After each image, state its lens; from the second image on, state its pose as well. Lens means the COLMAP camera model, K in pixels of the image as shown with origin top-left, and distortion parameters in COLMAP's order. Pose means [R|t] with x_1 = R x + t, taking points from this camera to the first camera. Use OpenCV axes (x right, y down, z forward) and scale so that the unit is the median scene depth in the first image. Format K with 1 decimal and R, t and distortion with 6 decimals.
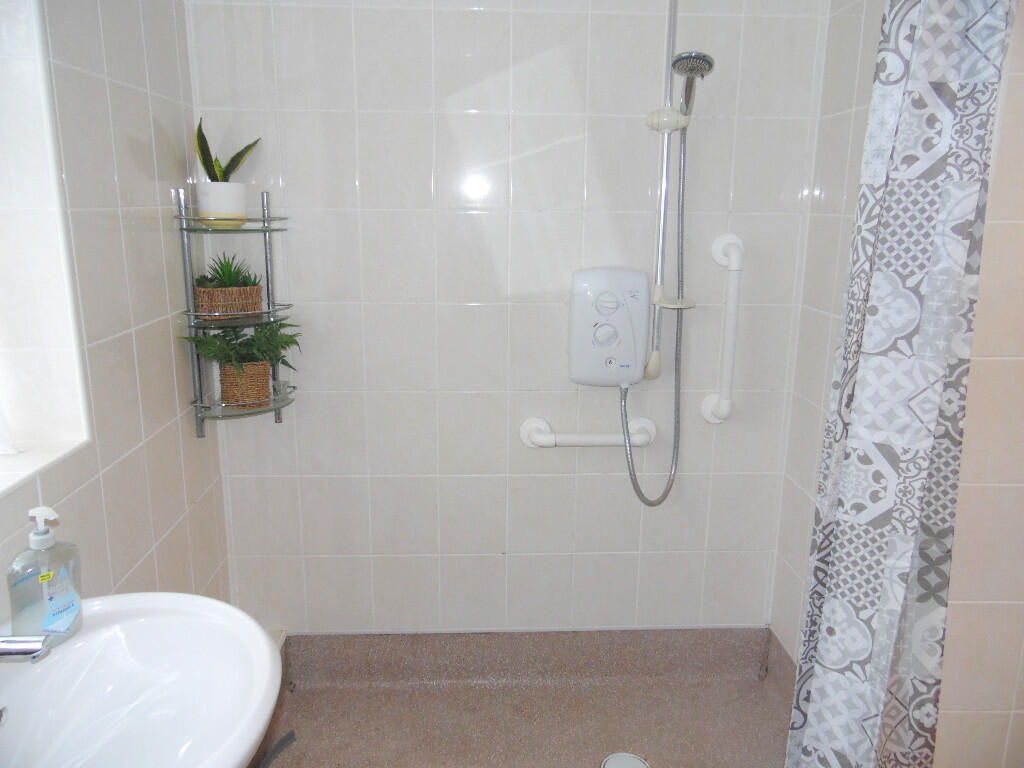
lens RADIAL K [[771.7, 0, 512.1], [0, 771.7, 387.4], [0, 0, 1]] dist [-0.001897, 0.027211]
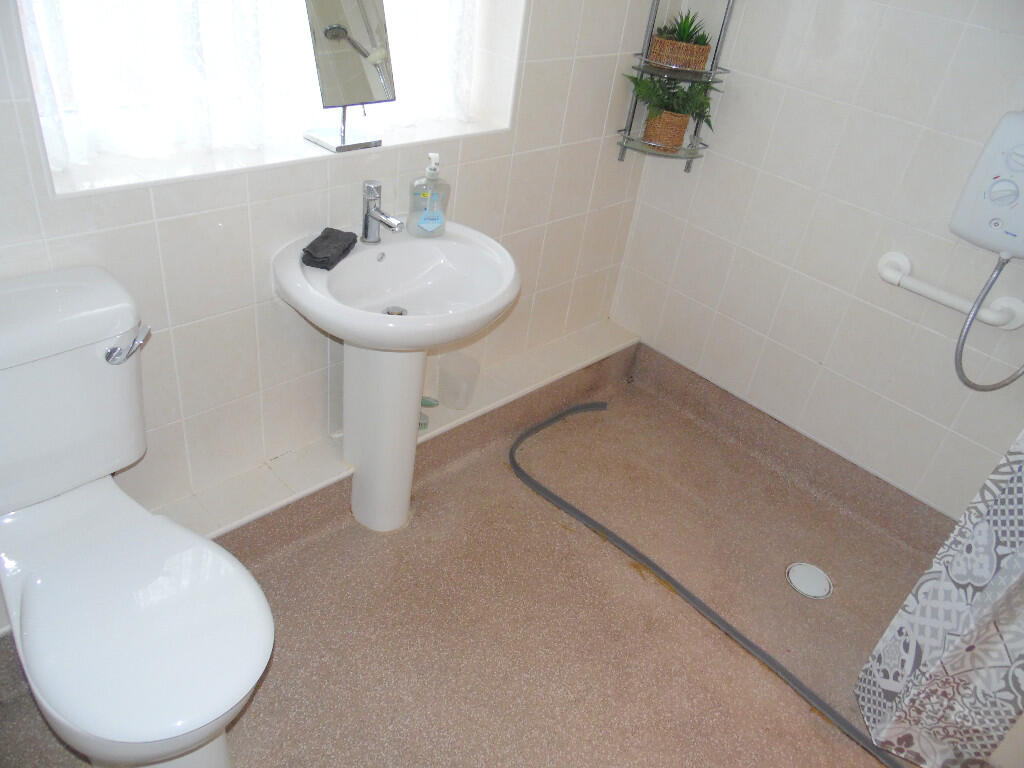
lens RADIAL K [[771.7, 0, 511.5], [0, 771.7, 381.0], [0, 0, 1]] dist [-0.001897, 0.027211]
pose [[0.662474, 0.482720, -0.572809, 0.392101], [-0.293529, 0.870809, 0.394376, -0.069607], [0.689180, -0.093128, 0.718580, -0.069774]]
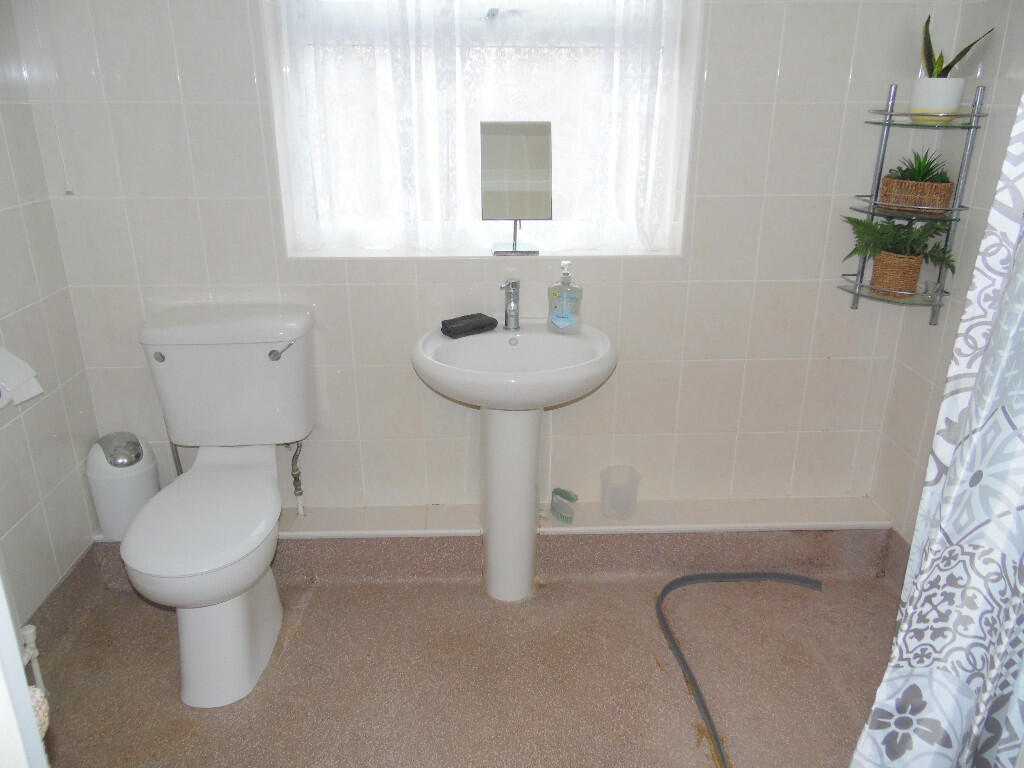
lens RADIAL K [[771.7, 0, 519.7], [0, 771.7, 387.4], [0, 0, 1]] dist [-0.001897, 0.027211]
pose [[0.002985, 0.353649, -0.935373, 0.755525], [-0.238726, 0.908585, 0.342759, -0.109688], [0.971082, 0.222275, 0.087138, 0.451461]]
